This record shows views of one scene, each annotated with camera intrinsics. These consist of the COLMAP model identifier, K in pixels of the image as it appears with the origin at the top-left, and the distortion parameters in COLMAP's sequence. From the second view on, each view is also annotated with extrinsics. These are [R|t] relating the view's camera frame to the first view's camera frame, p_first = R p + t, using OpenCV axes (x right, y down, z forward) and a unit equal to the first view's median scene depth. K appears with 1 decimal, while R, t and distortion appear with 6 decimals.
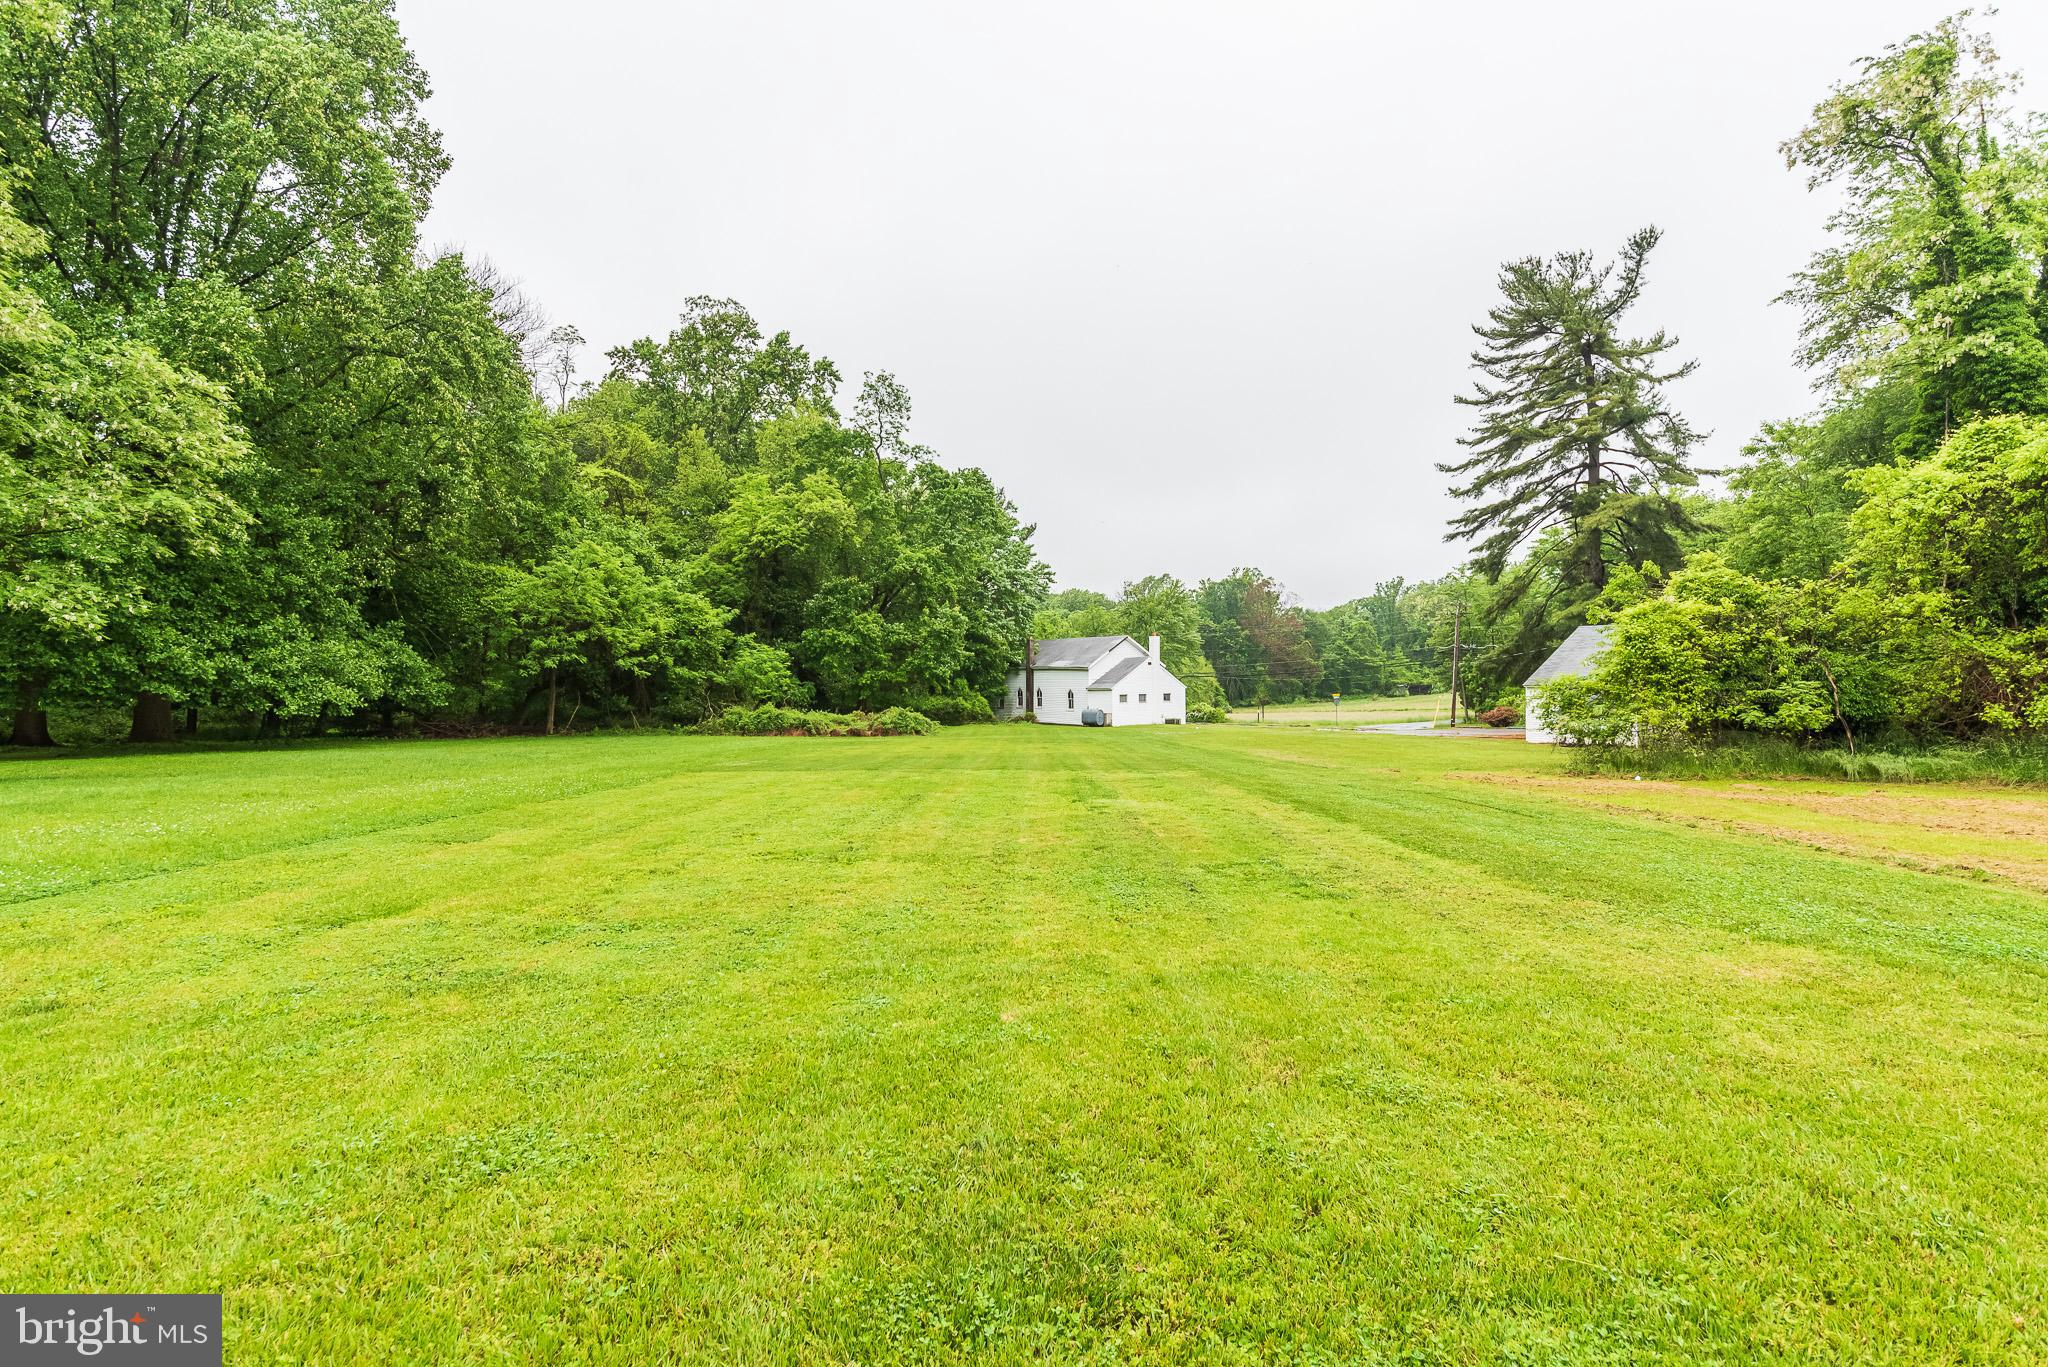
lens RADIAL K [[1034.0, 0, 1024.0], [0, 1034.0, 683.5], [0, 0, 1]] dist [0.017892, -0.000127]
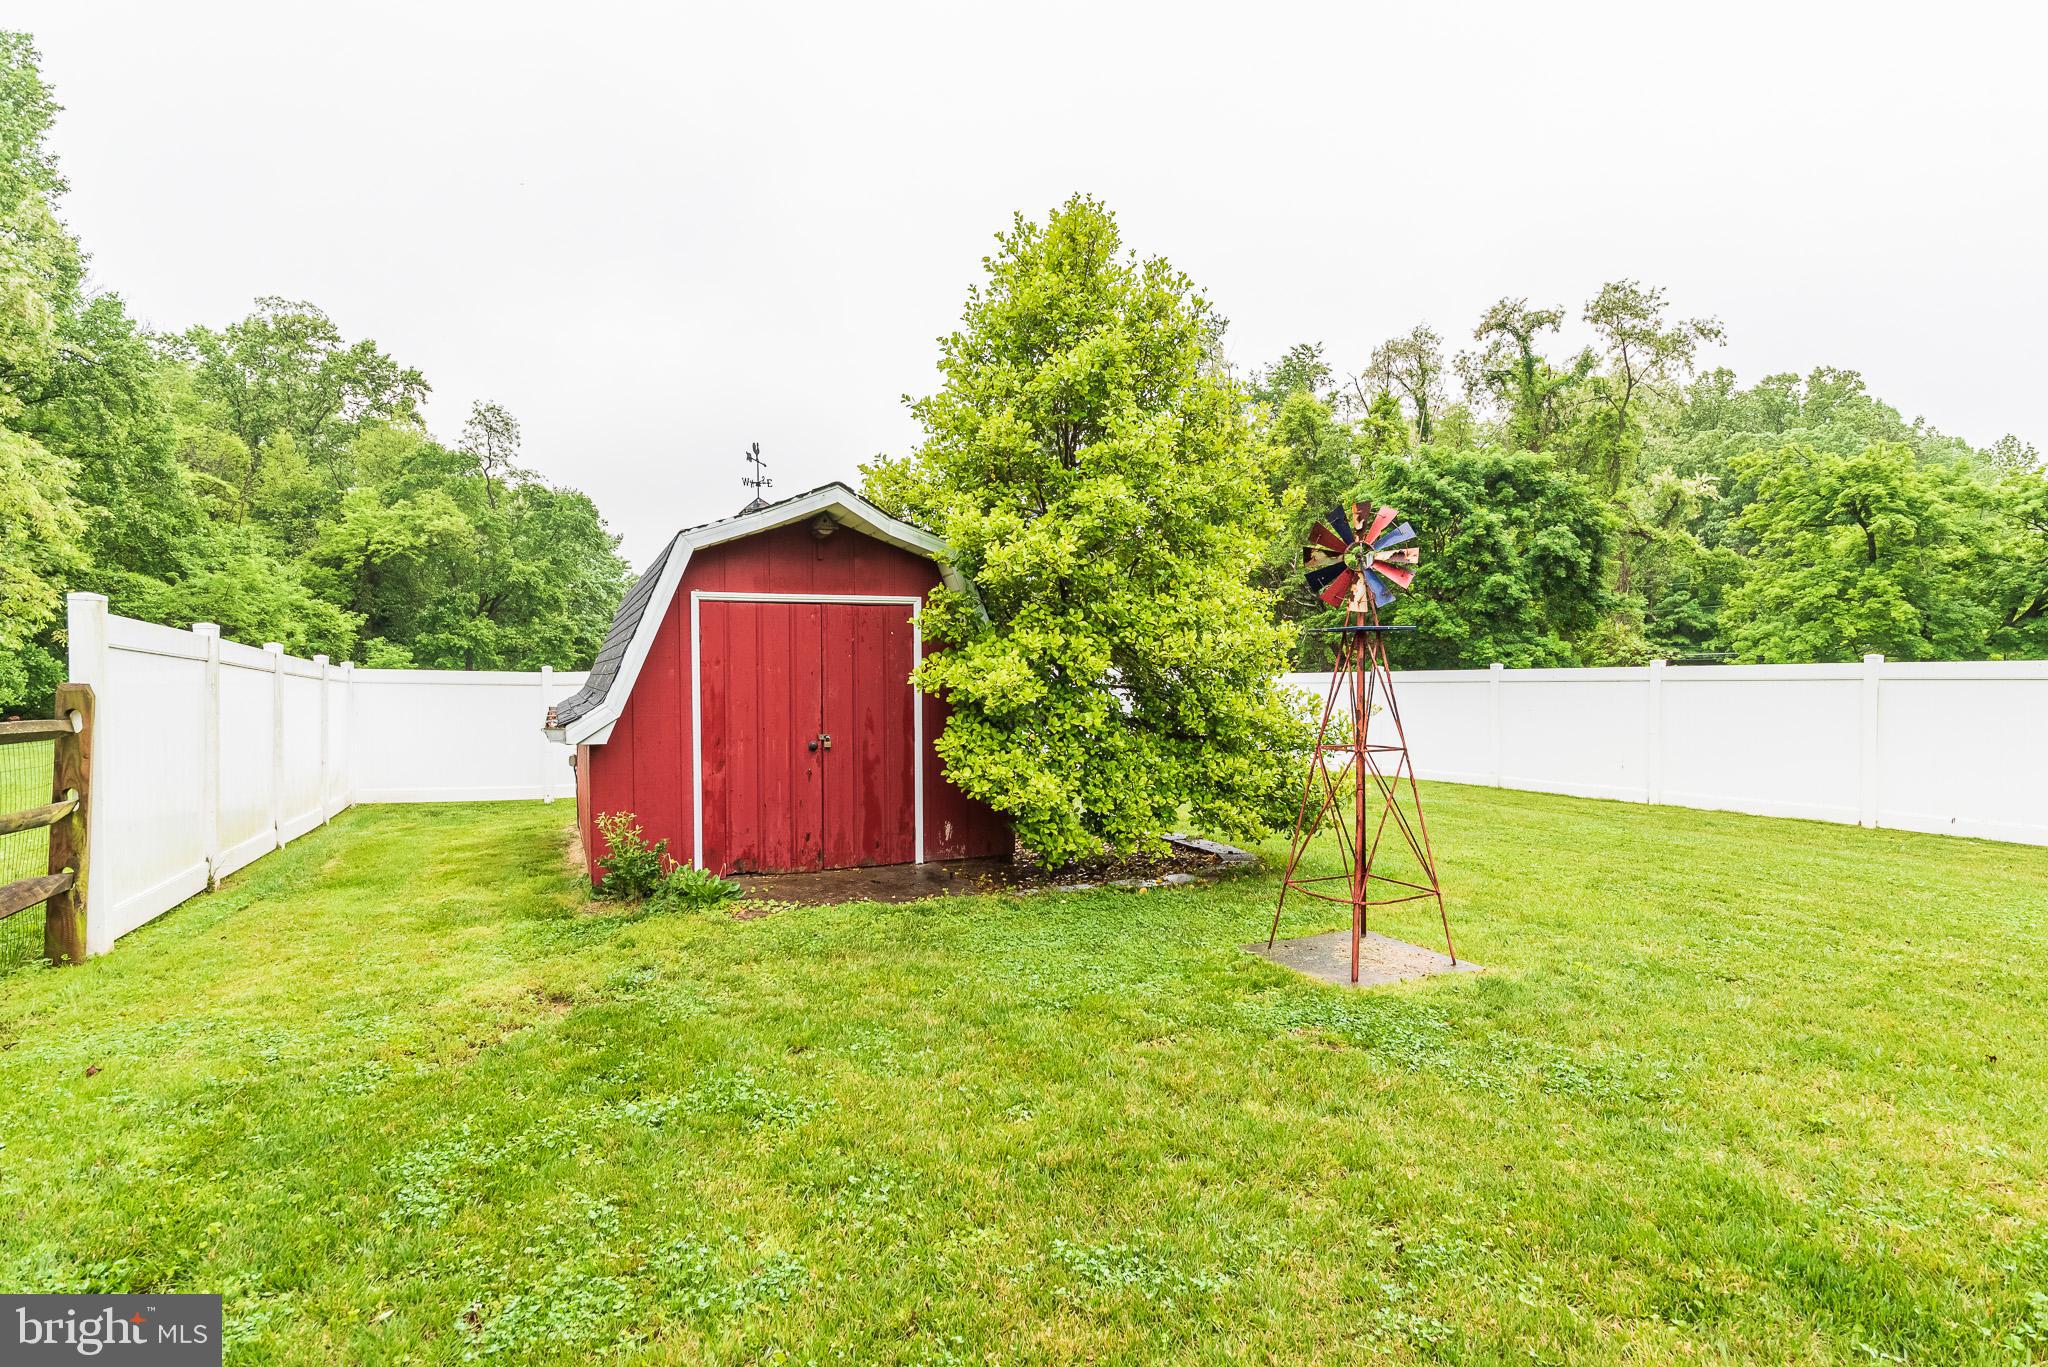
lens RADIAL K [[1034.0, 0, 1024.0], [0, 1034.0, 683.5], [0, 0, 1]] dist [0.017892, -0.000127]
pose [[0.914748, 0.005049, 0.403994, -0.063952], [-0.004781, 0.999987, -0.001672, -0.000147], [-0.403997, -0.000401, 0.914760, -0.242281]]
